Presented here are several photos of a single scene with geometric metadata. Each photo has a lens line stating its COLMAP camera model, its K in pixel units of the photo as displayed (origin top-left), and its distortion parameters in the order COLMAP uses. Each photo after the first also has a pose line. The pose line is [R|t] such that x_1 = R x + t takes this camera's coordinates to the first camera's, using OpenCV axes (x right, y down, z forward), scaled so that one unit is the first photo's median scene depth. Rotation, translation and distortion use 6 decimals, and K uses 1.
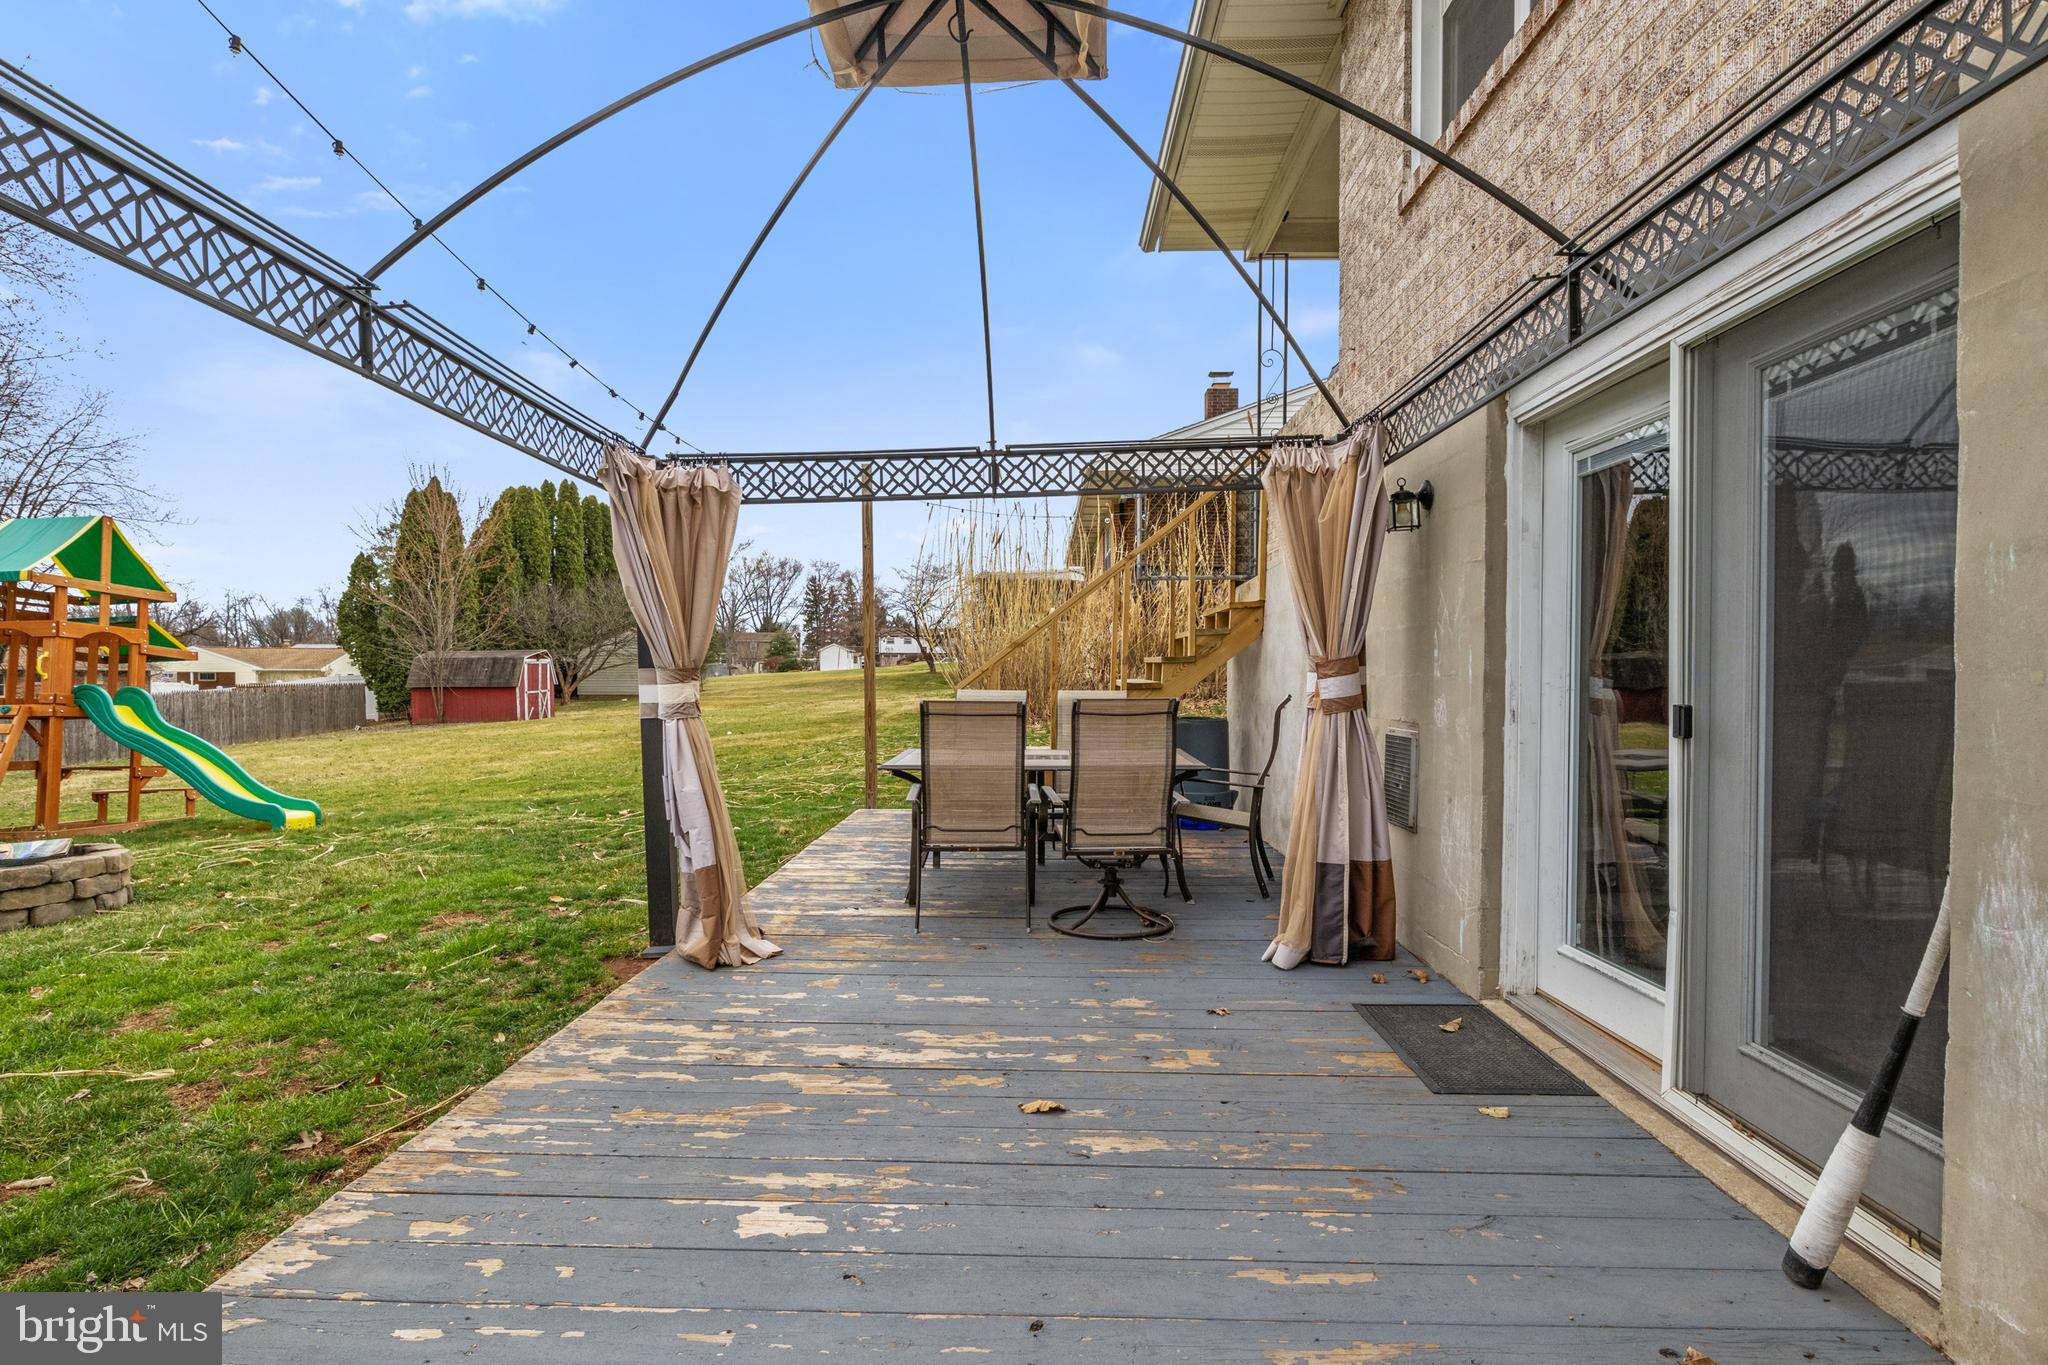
lens RADIAL K [[1026.5, 0, 1020.0], [0, 1026.5, 687.0], [0, 0, 1]] dist [-0.002254, -0.000651]
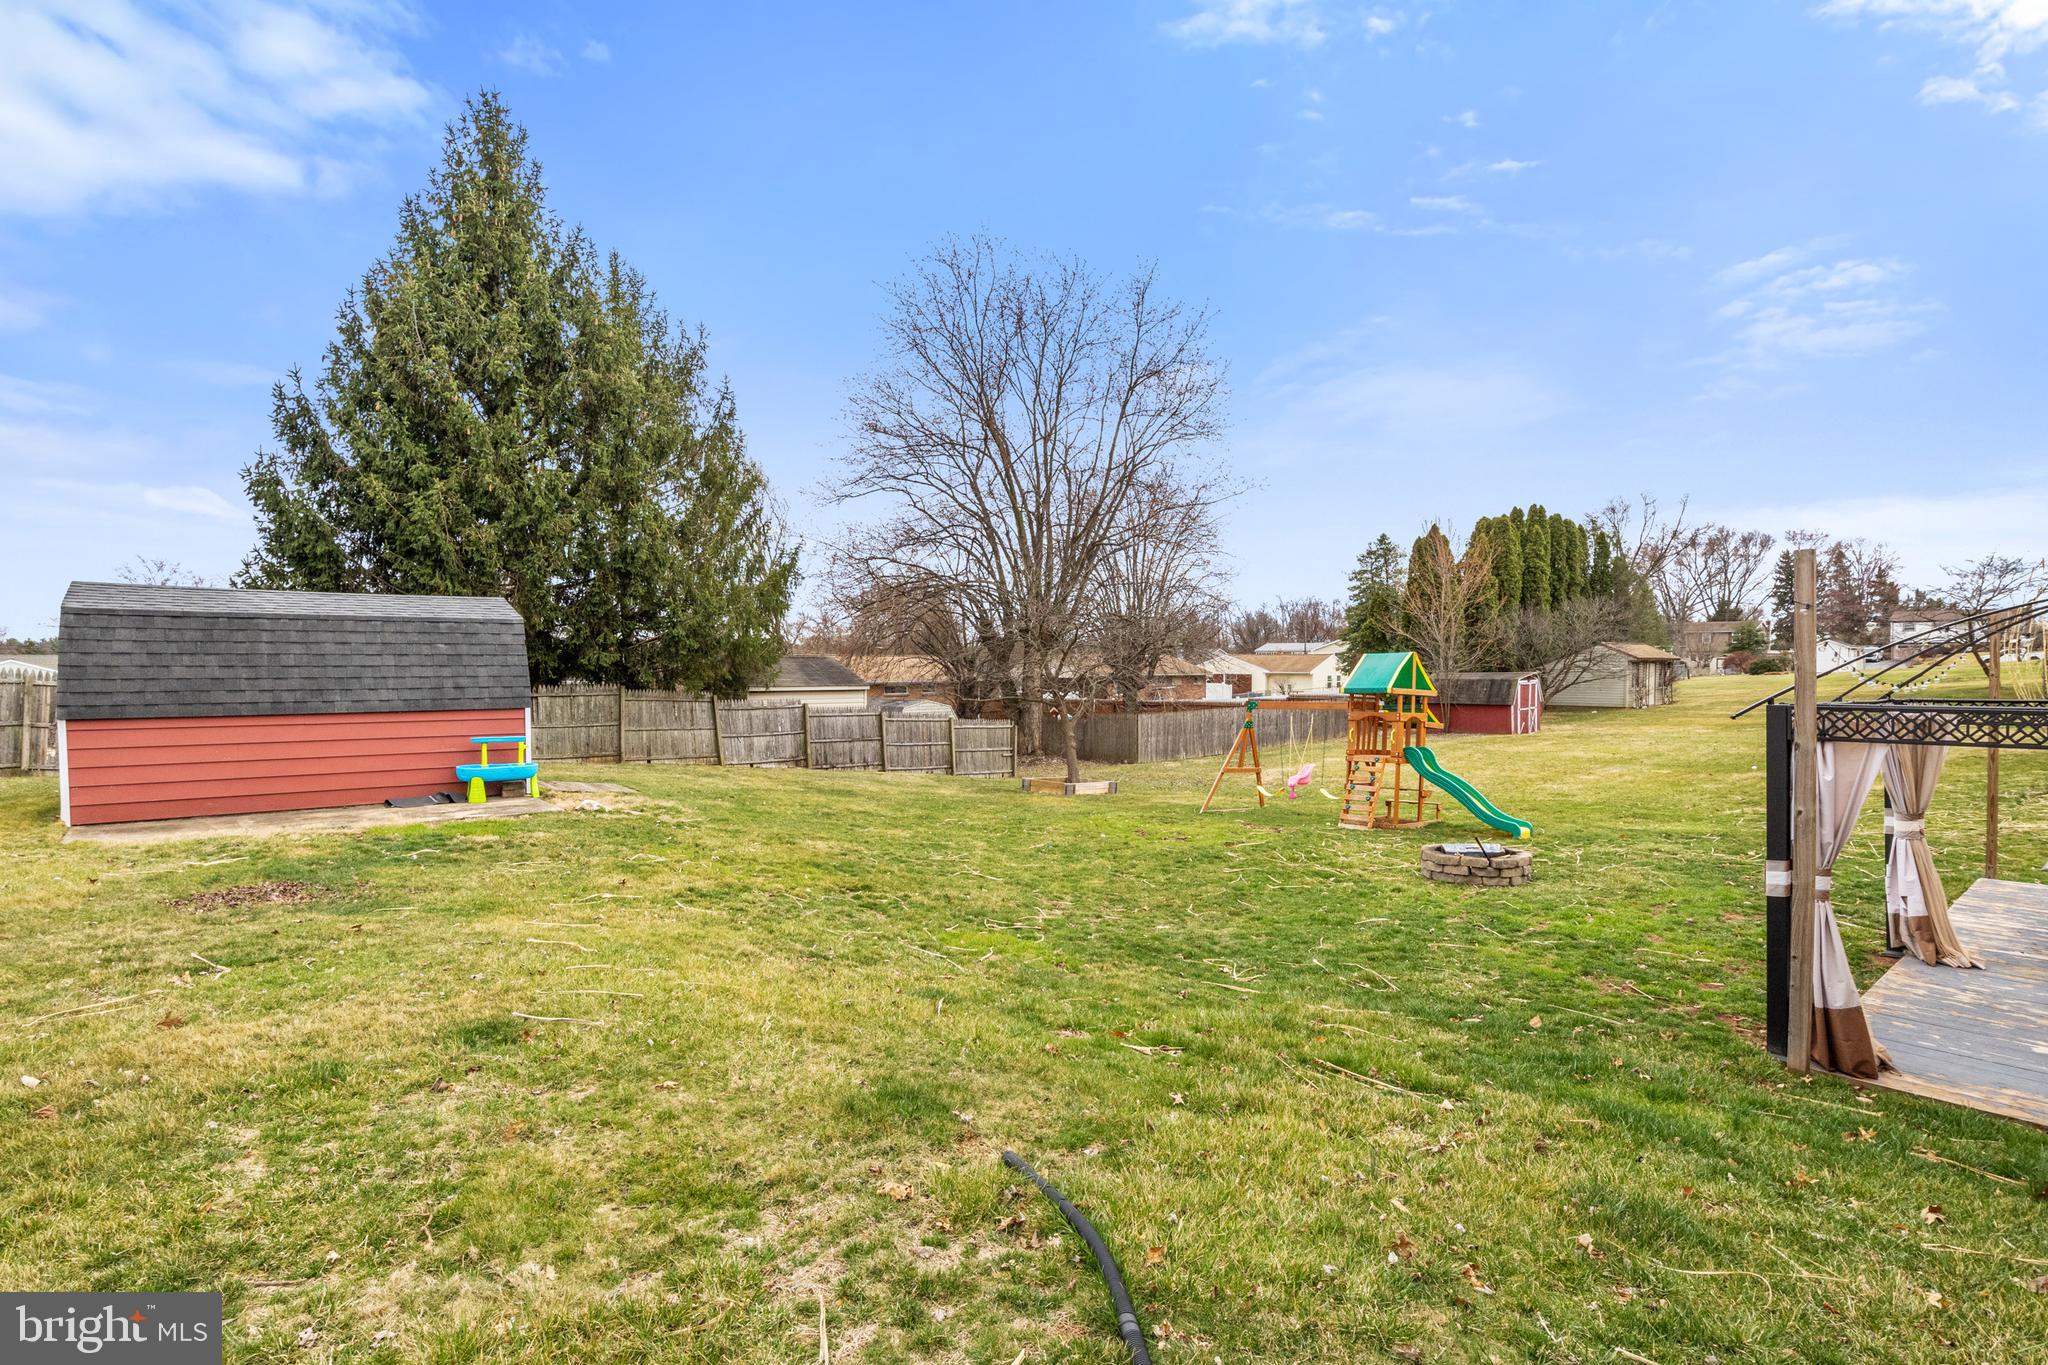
lens RADIAL K [[1026.5, 0, 1020.0], [0, 1026.5, 687.0], [0, 0, 1]] dist [-0.002254, -0.000651]
pose [[0.670730, 0.015785, -0.741533, -0.002852], [-0.007681, 0.999868, 0.014336, -0.024807], [0.741662, -0.003920, 0.670763, -0.144152]]
